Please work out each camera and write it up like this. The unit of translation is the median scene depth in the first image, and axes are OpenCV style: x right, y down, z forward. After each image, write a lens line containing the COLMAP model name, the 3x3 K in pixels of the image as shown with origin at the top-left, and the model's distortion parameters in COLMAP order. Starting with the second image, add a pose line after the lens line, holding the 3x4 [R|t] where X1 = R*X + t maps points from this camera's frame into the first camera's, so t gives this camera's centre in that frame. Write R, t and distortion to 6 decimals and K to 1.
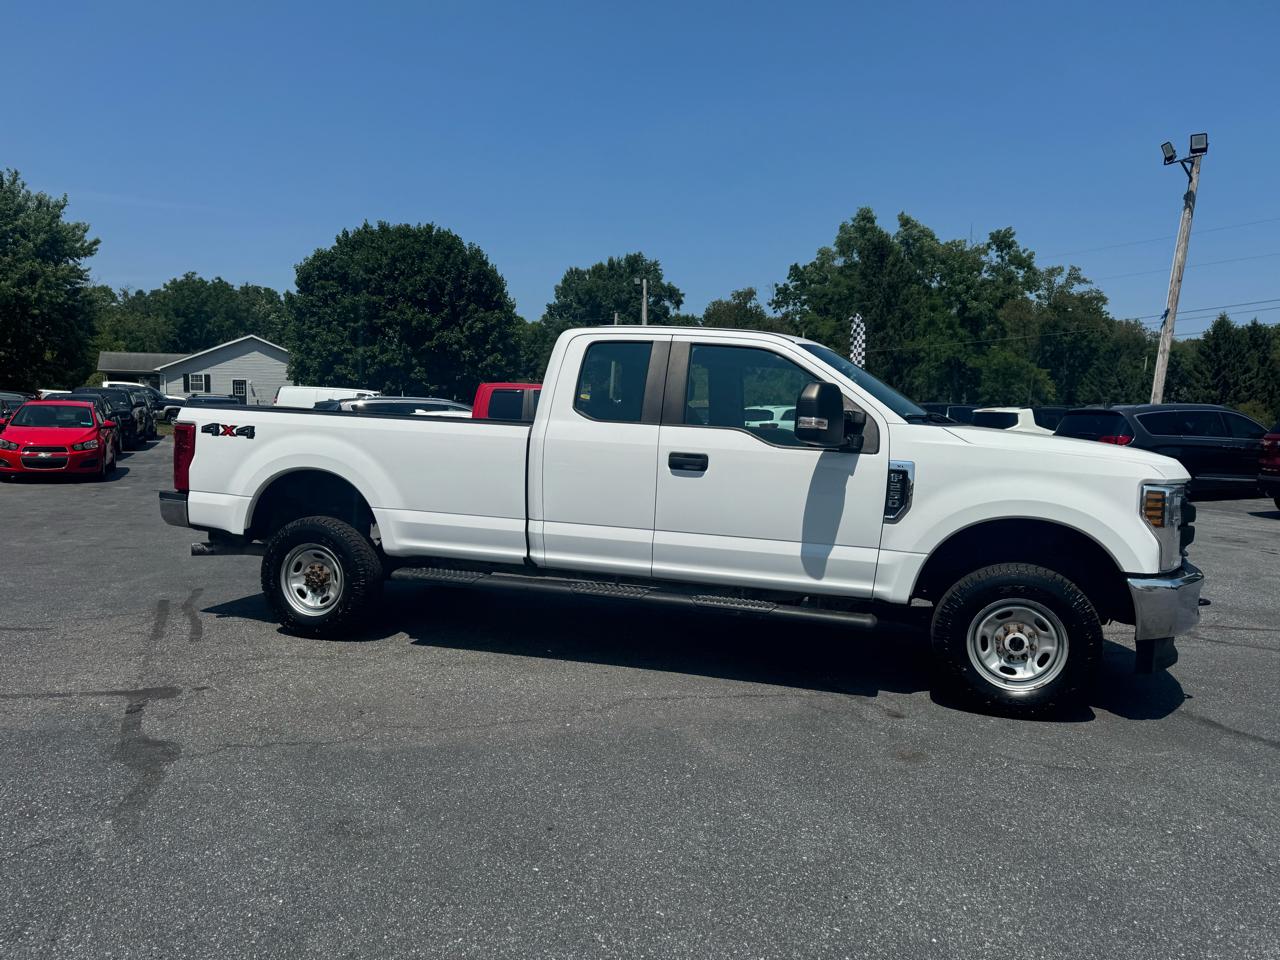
lens RADIAL K [[900.3, 0, 640.0], [0, 900.3, 480.0], [0, 0, 1]] dist [0.085032, -0.107057]
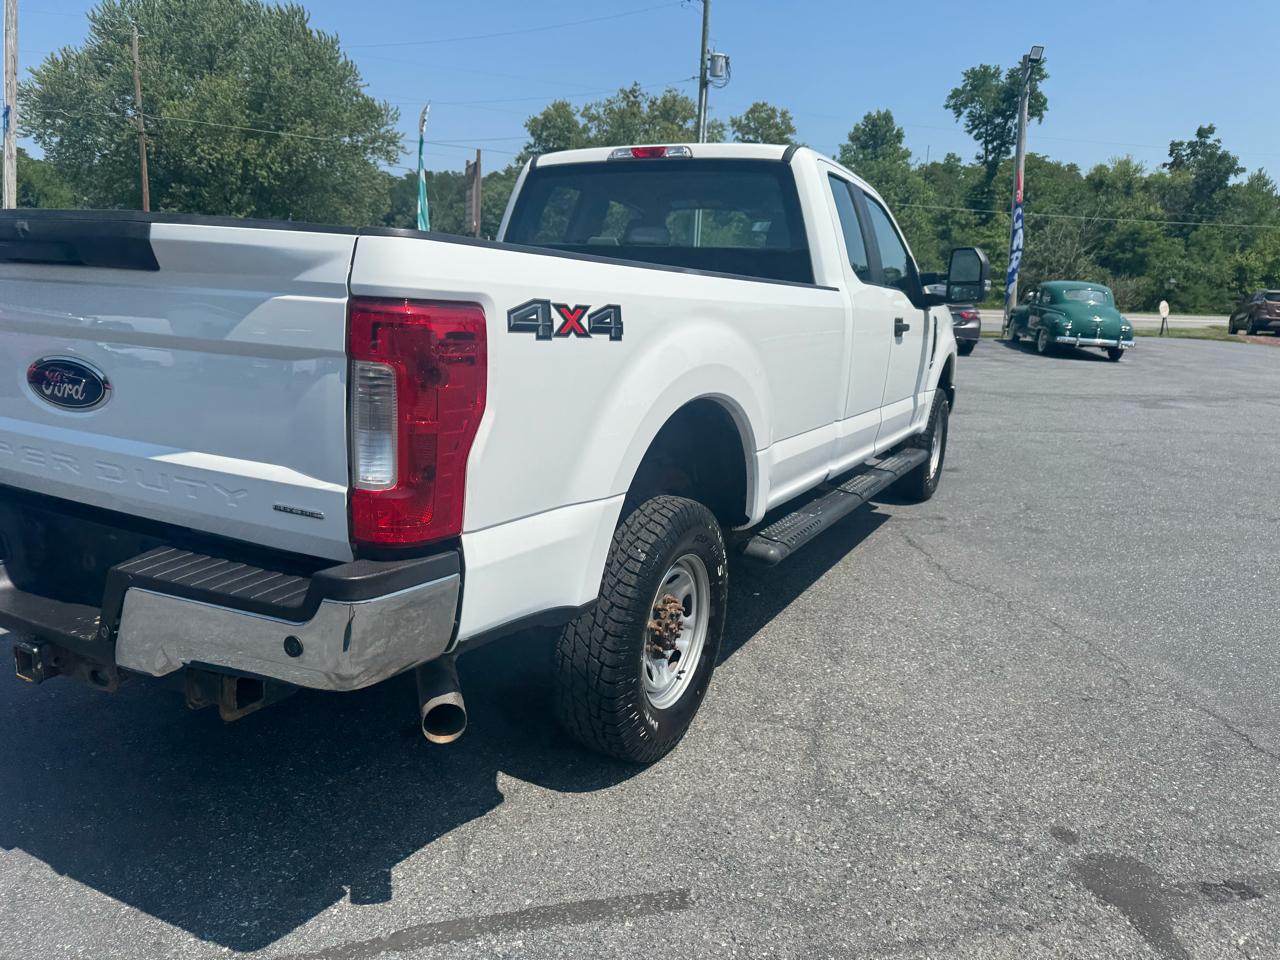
lens RADIAL K [[902.0, 0, 640.0], [0, 902.0, 480.0], [0, 0, 1]] dist [0.039499, -0.048840]
pose [[0.179161, -0.226493, 0.957393, -0.778603], [0.025921, 0.973888, 0.225545, -0.071788], [-0.983478, -0.015592, 0.180354, 0.921664]]
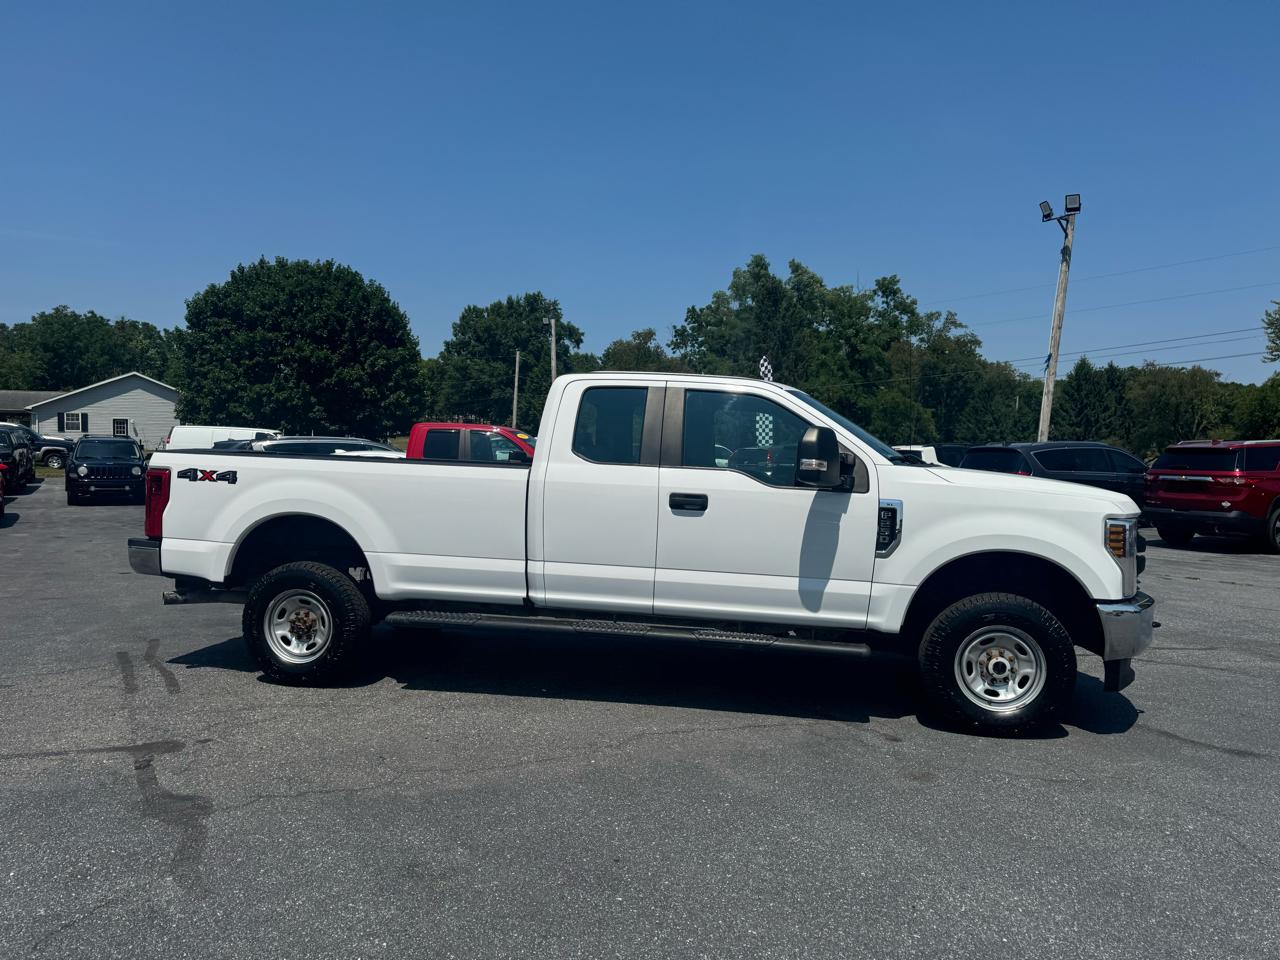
lens RADIAL K [[900.3, 0, 640.0], [0, 900.3, 480.0], [0, 0, 1]] dist [0.085032, -0.107057]
pose [[0.993393, -0.008652, 0.114437, -0.102555], [0.013381, 0.999085, -0.040624, -0.003531], [-0.113980, 0.041887, 0.992600, -0.026770]]
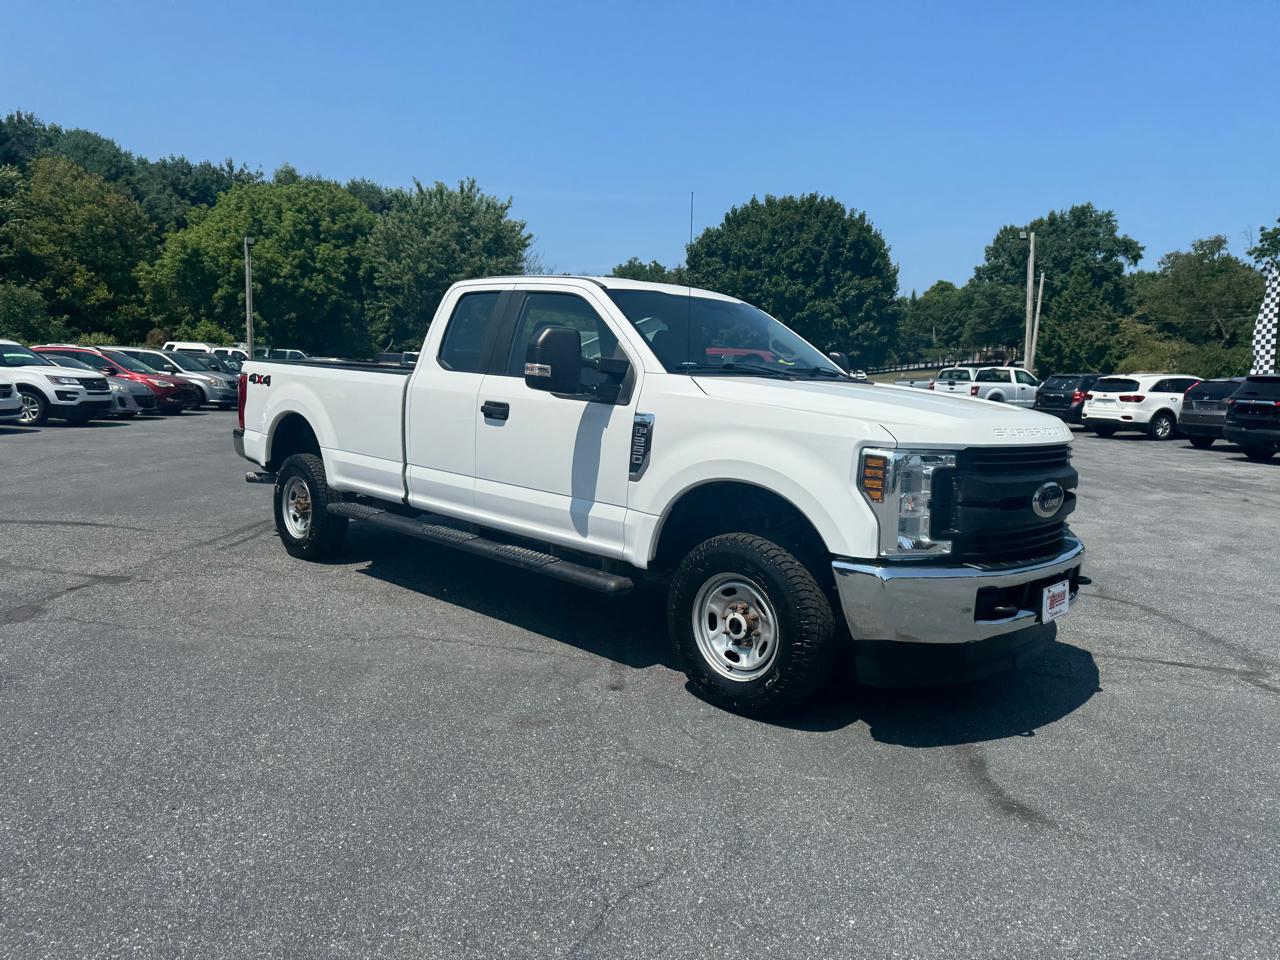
lens RADIAL K [[900.3, 0, 640.0], [0, 900.3, 480.0], [0, 0, 1]] dist [0.085032, -0.107057]
pose [[0.889817, 0.056370, -0.452822, 0.550745], [-0.043068, 0.998285, 0.039642, 0.008424], [0.454280, -0.015772, 0.890719, 0.152612]]
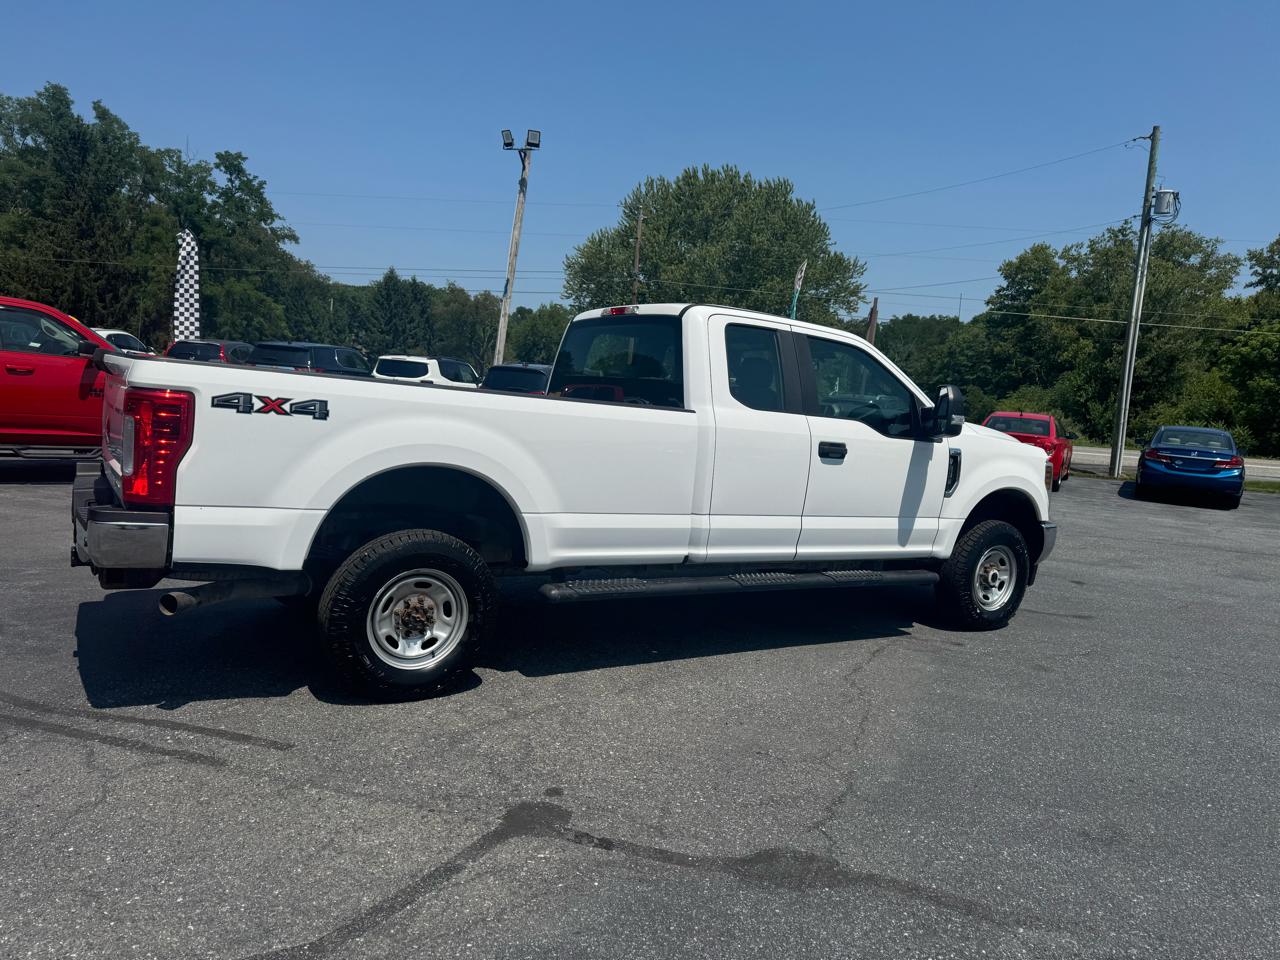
lens RADIAL K [[900.3, 0, 640.0], [0, 900.3, 480.0], [0, 0, 1]] dist [0.085032, -0.107057]
pose [[0.641181, -0.049520, 0.765790, -0.773766], [-0.009518, 0.997326, 0.072462, -0.051350], [-0.767330, -0.053750, 0.638995, 0.411202]]
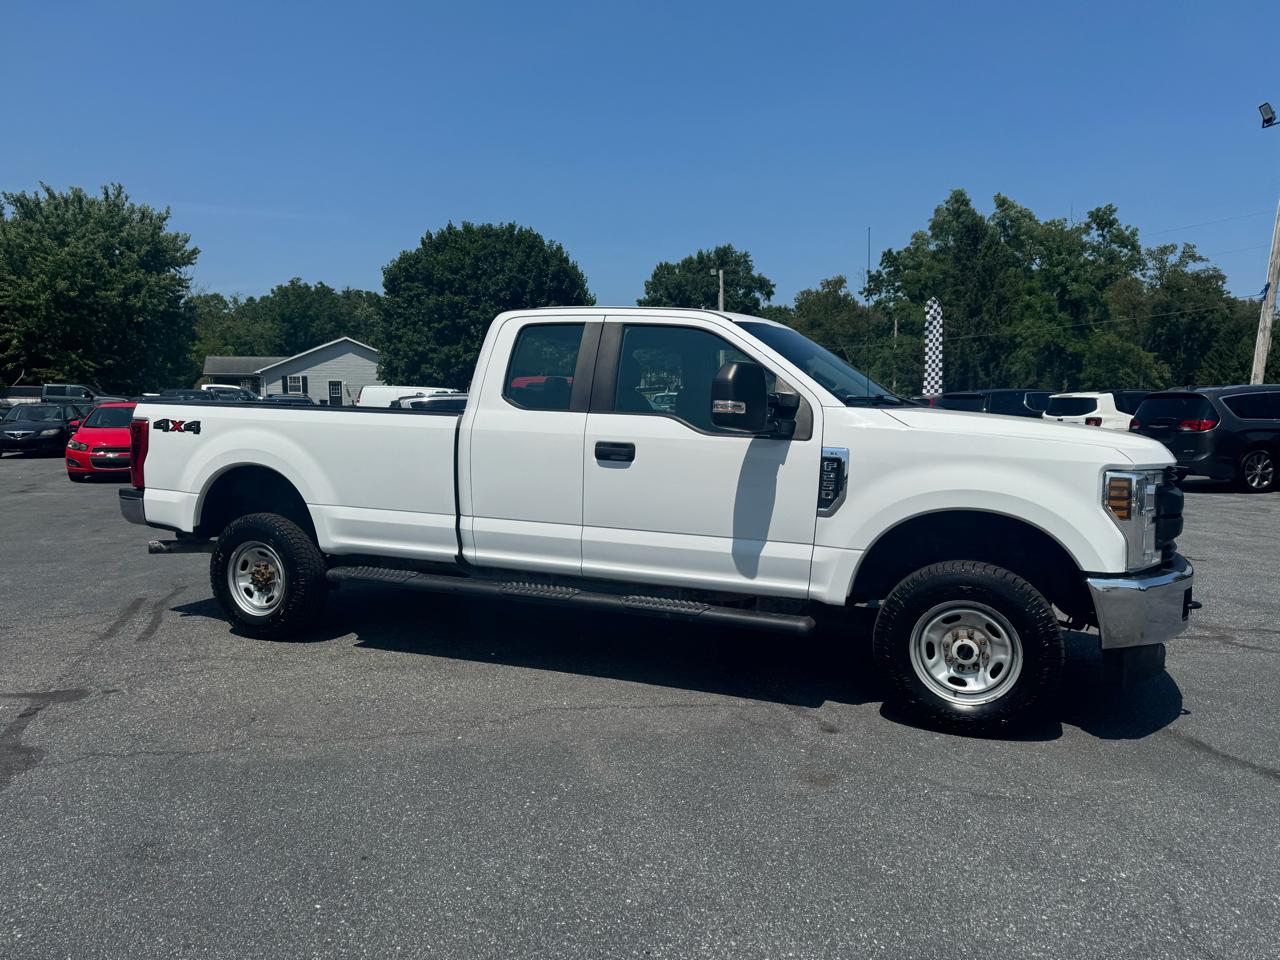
lens RADIAL K [[897.1, 0, 655.6], [0, 897.1, 478.6], [0, 0, 1]] dist [0.092208, -0.135568]
pose [[0.995670, -0.010167, -0.092403, 0.151839], [0.010645, 0.999932, 0.004678, 0.002973], [0.092350, -0.005642, 0.995711, 0.072653]]
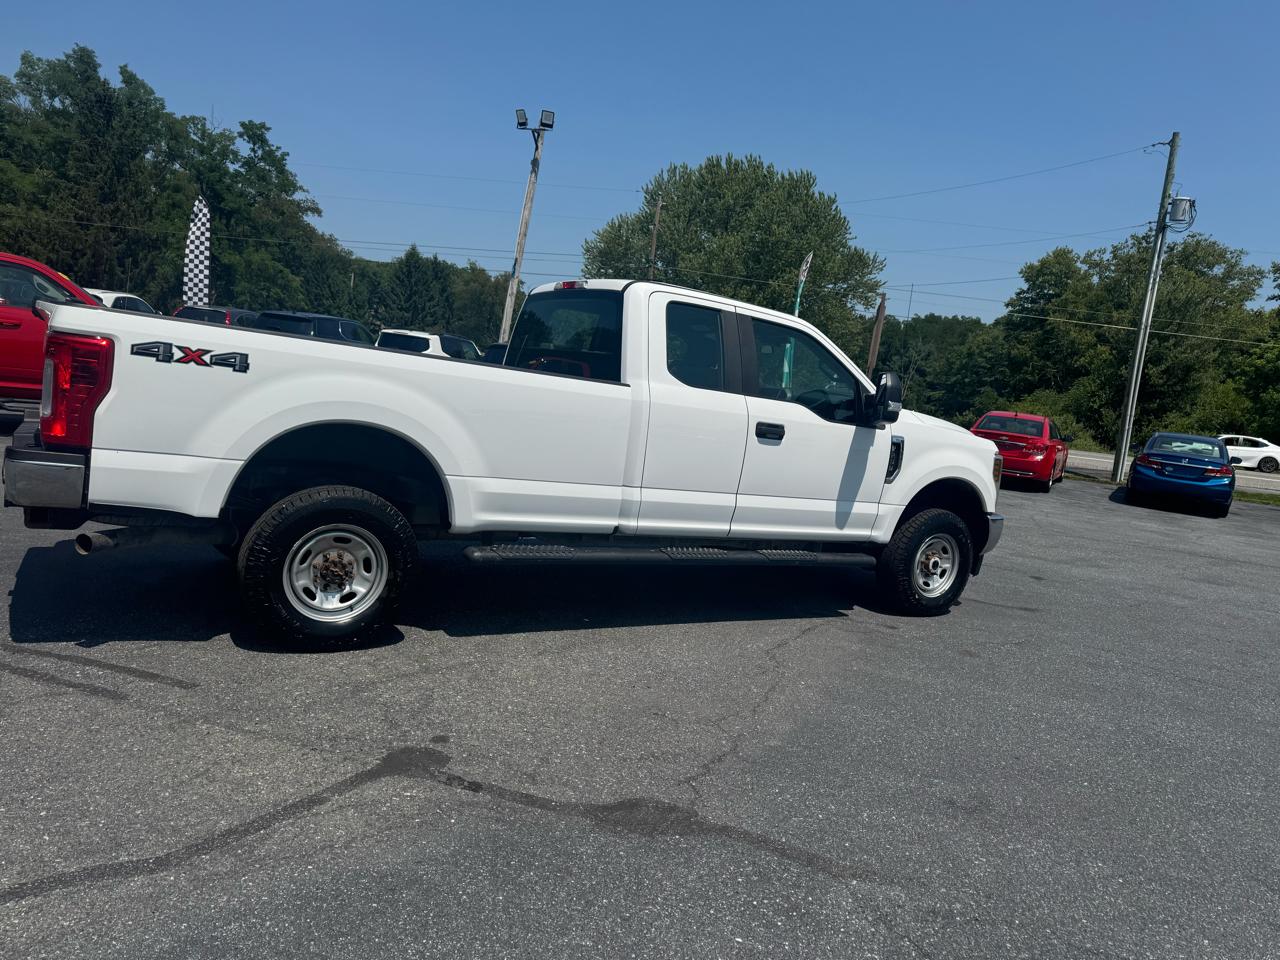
lens RADIAL K [[899.8, 0, 648.1], [0, 899.8, 477.6], [0, 0, 1]] dist [0.082201, -0.098293]
pose [[0.649208, -0.029323, 0.760045, -0.737976], [-0.052383, 0.995160, 0.083138, -0.039812], [-0.758805, -0.093787, 0.644531, 0.339534]]
